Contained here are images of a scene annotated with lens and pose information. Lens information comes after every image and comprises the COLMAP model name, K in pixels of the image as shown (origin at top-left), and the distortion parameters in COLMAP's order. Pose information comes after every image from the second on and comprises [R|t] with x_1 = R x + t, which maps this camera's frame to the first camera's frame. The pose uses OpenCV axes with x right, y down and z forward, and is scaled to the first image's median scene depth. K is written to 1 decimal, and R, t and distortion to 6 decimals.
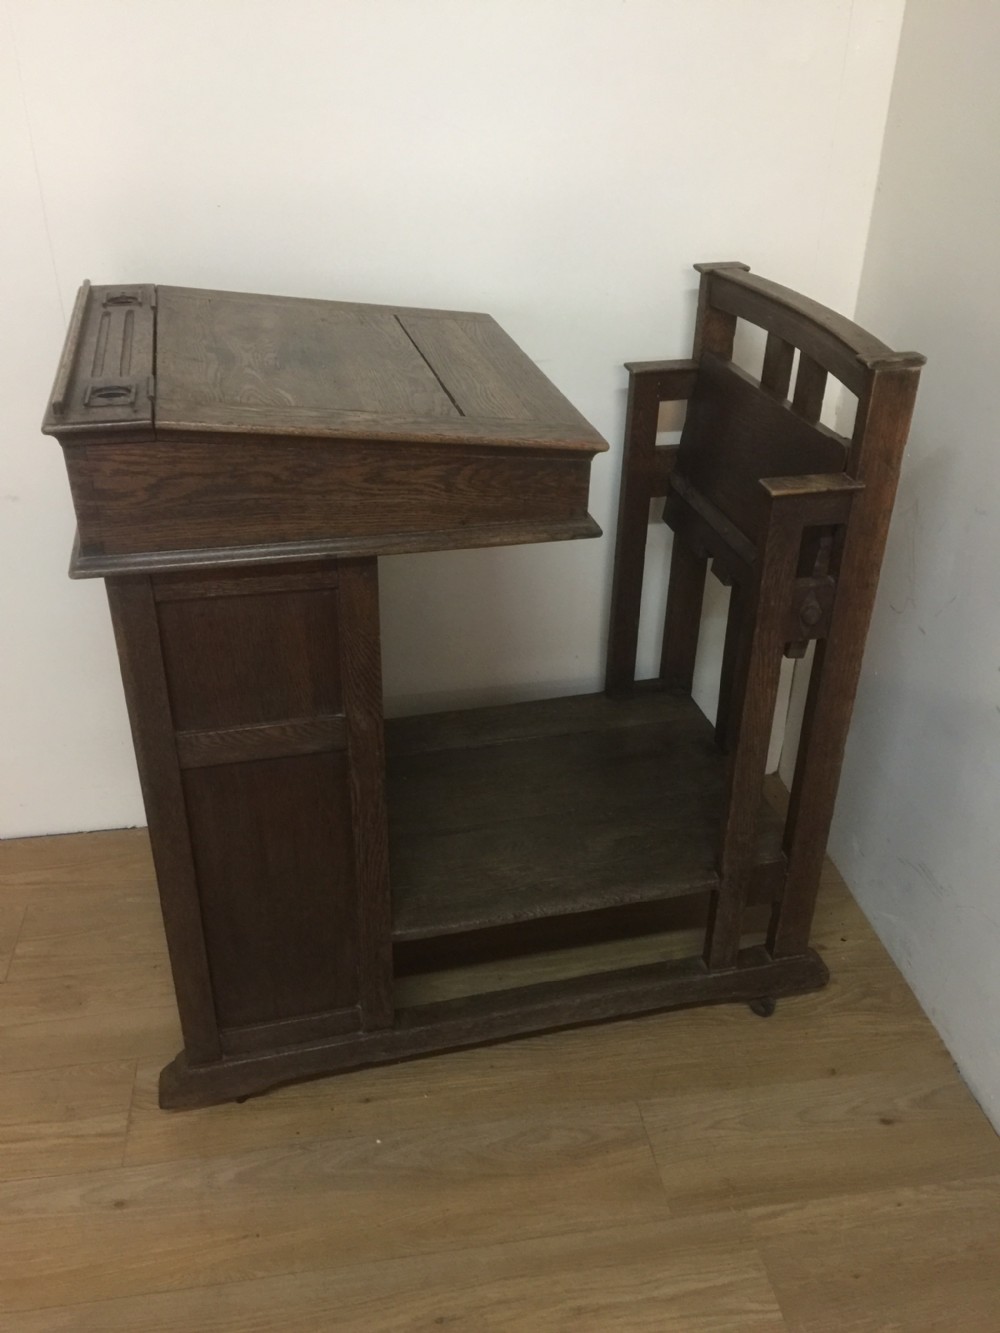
lens RADIAL K [[1156.0, 0, 499.8], [0, 1156.0, 666.3], [0, 0, 1]] dist [0.074049, -0.104779]
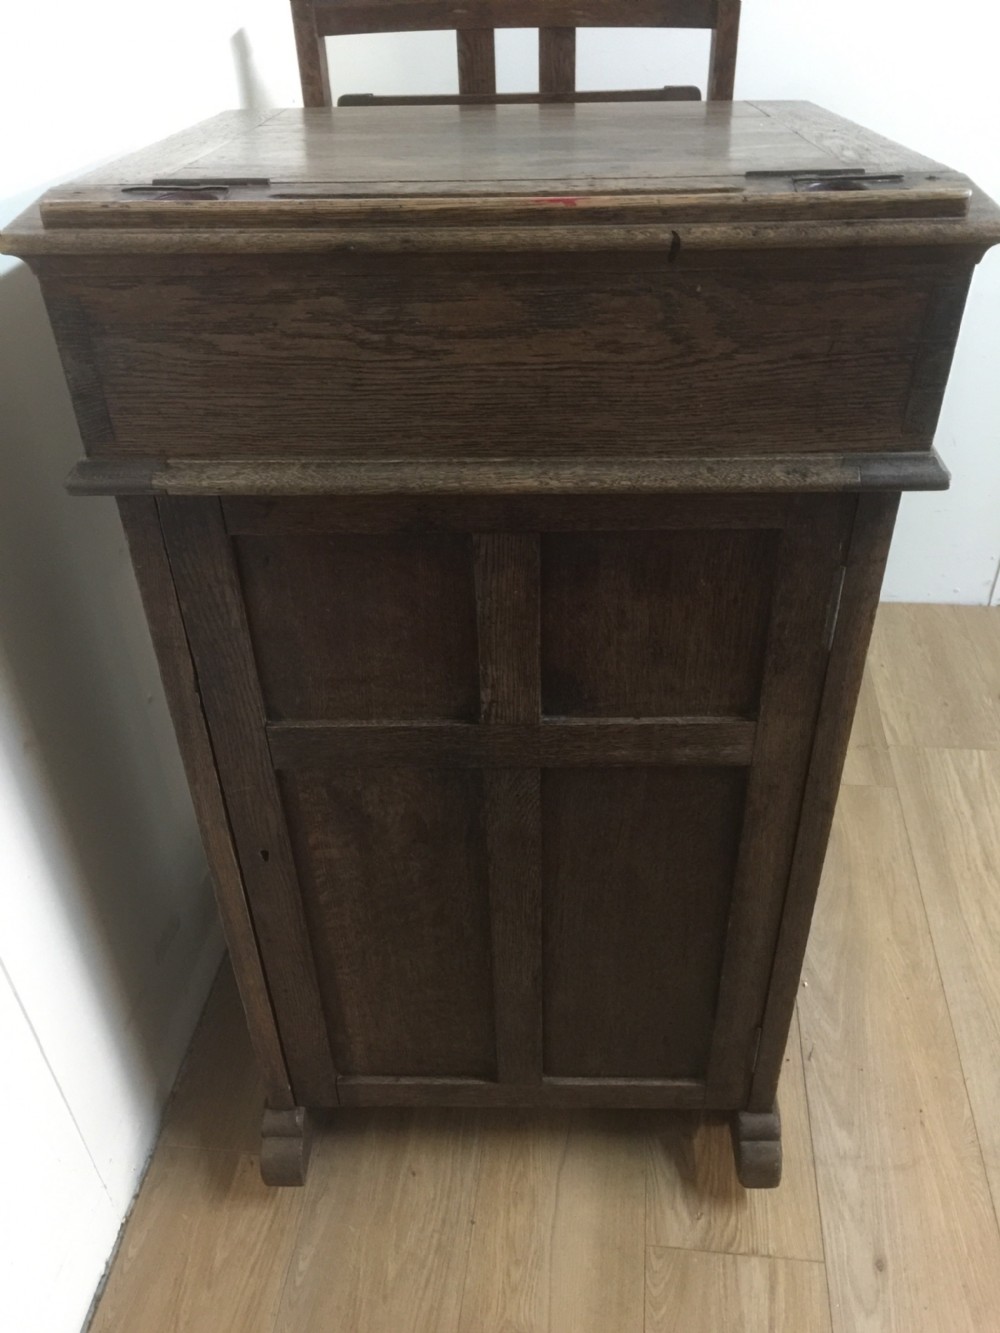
lens RADIAL K [[1156.0, 0, 503.6], [0, 1156.0, 659.2], [0, 0, 1]] dist [0.074049, -0.104779]
pose [[0.257085, -0.602163, 0.755849, -0.783380], [0.512737, 0.747964, 0.421486, -0.320481], [-0.819151, 0.279194, 0.501041, 0.746732]]
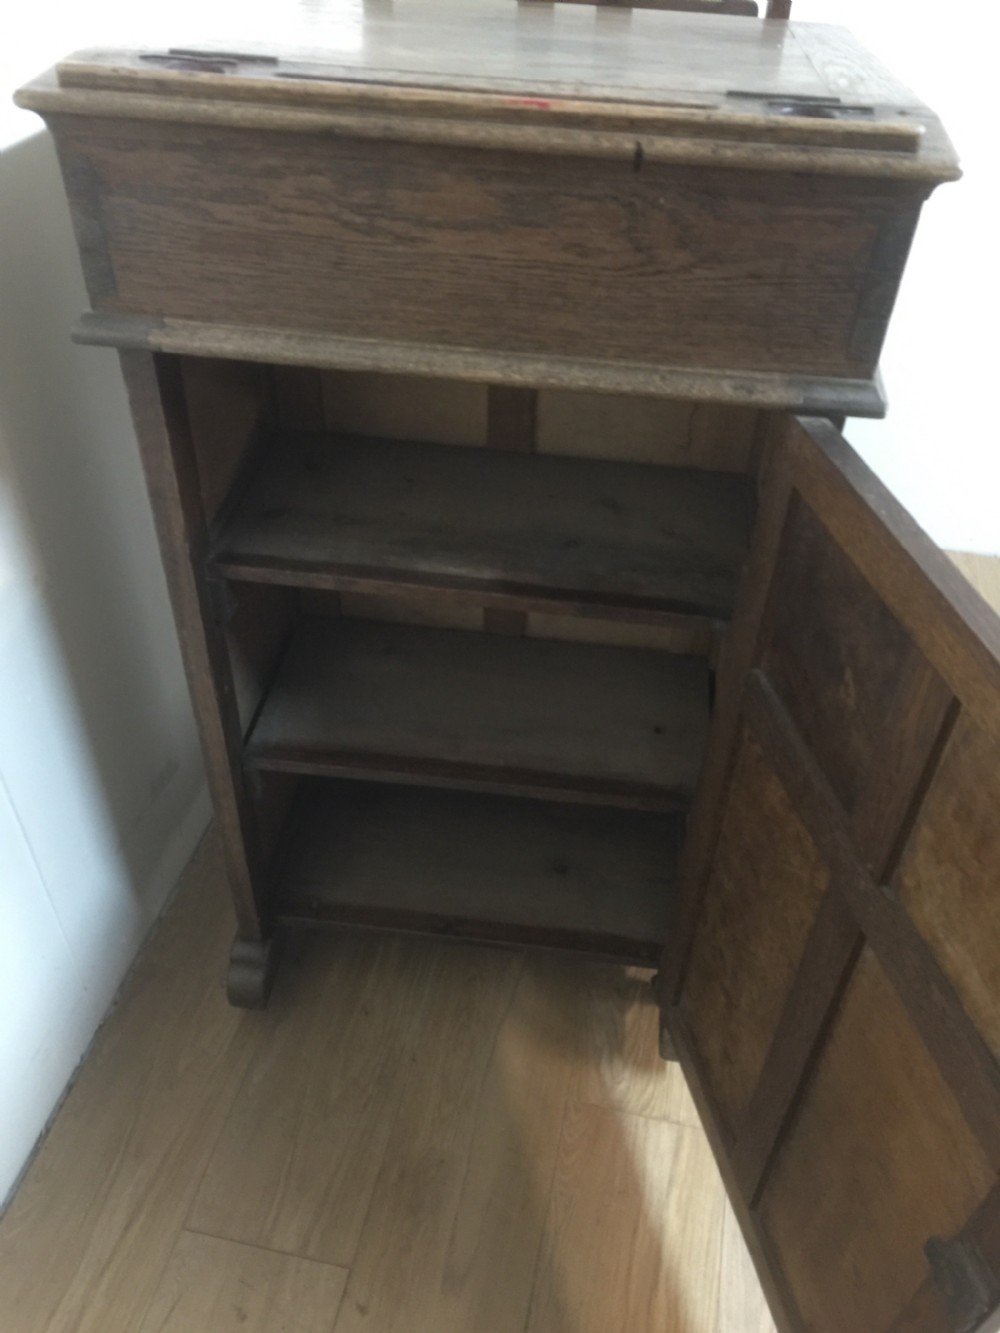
lens RADIAL K [[1156.0, 0, 509.7], [0, 1156.0, 668.6], [0, 0, 1]] dist [0.074049, -0.104779]
pose [[0.355031, -0.628827, 0.691758, -0.811233], [0.451383, 0.763300, 0.462198, -0.300915], [-0.818662, 0.148153, 0.554837, 0.682049]]
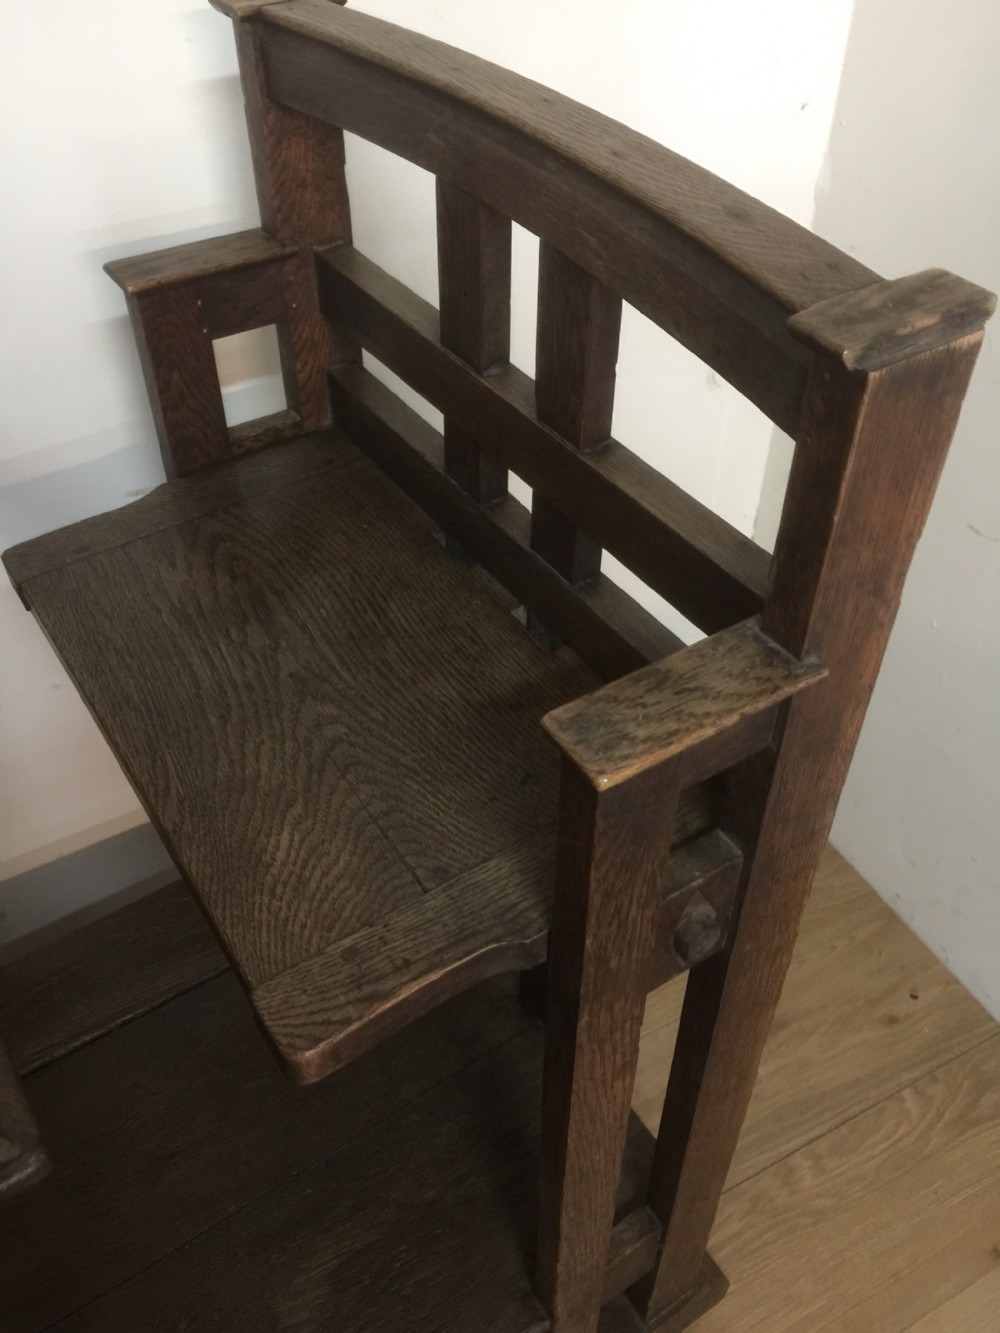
lens RADIAL K [[1156.0, 0, 507.0], [0, 1156.0, 667.8], [0, 0, 1]] dist [0.074049, -0.104779]
pose [[0.938666, -0.239039, 0.248527, 0.129693], [0.180405, 0.954654, 0.236834, -0.244097], [-0.293870, -0.177473, 0.939225, 0.666151]]
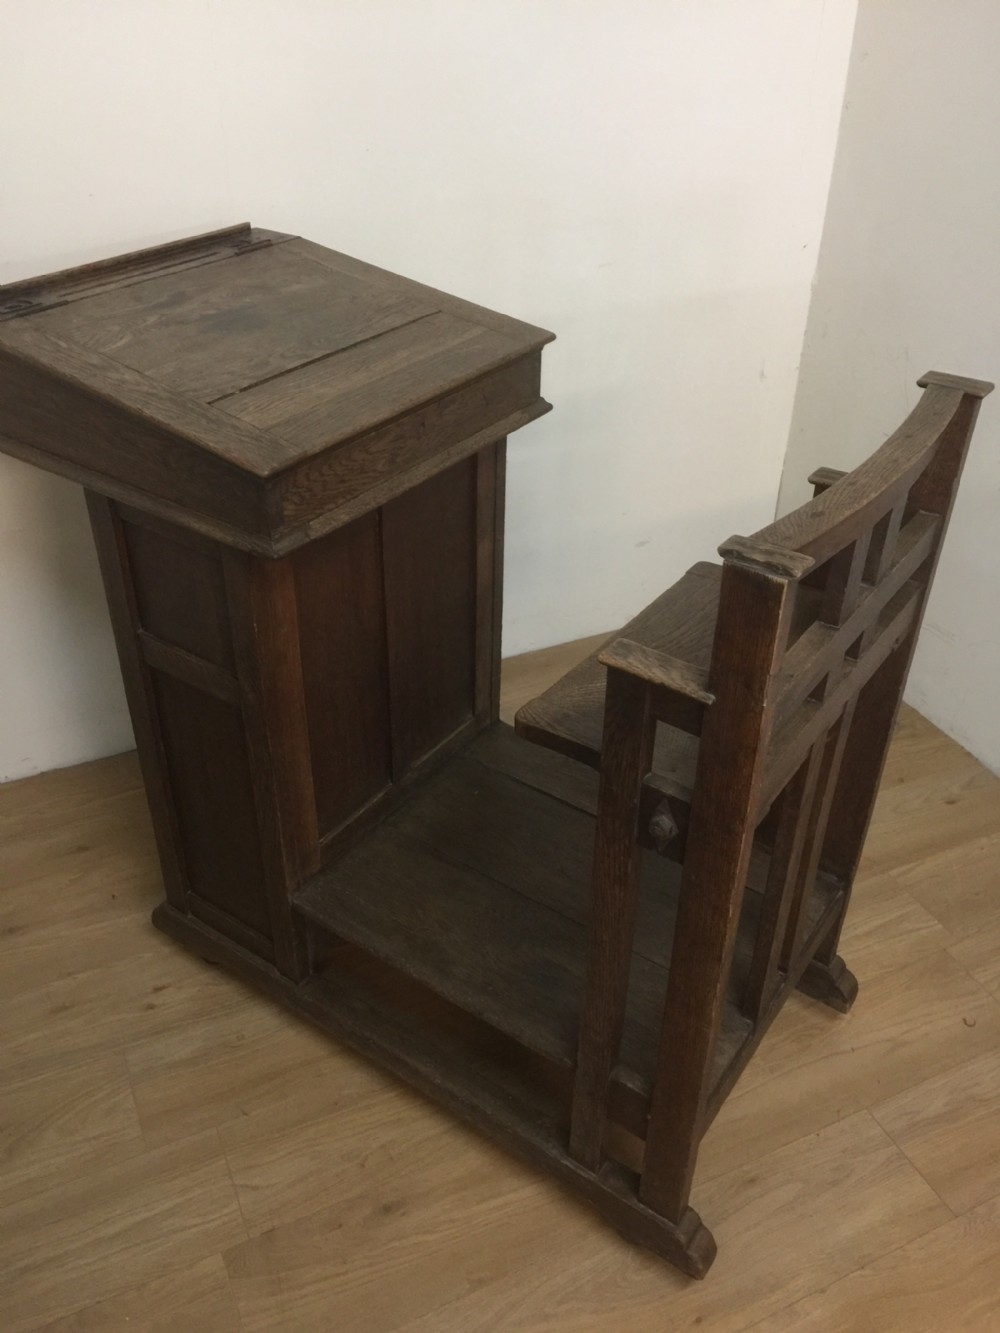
lens RADIAL K [[1156.0, 0, 515.8], [0, 1156.0, 665.0], [0, 0, 1]] dist [0.074049, -0.104779]
pose [[0.662152, 0.409688, -0.627464, 0.791602], [-0.386636, 0.904042, 0.182263, -0.264275], [0.641925, 0.121914, 0.757014, 0.364416]]
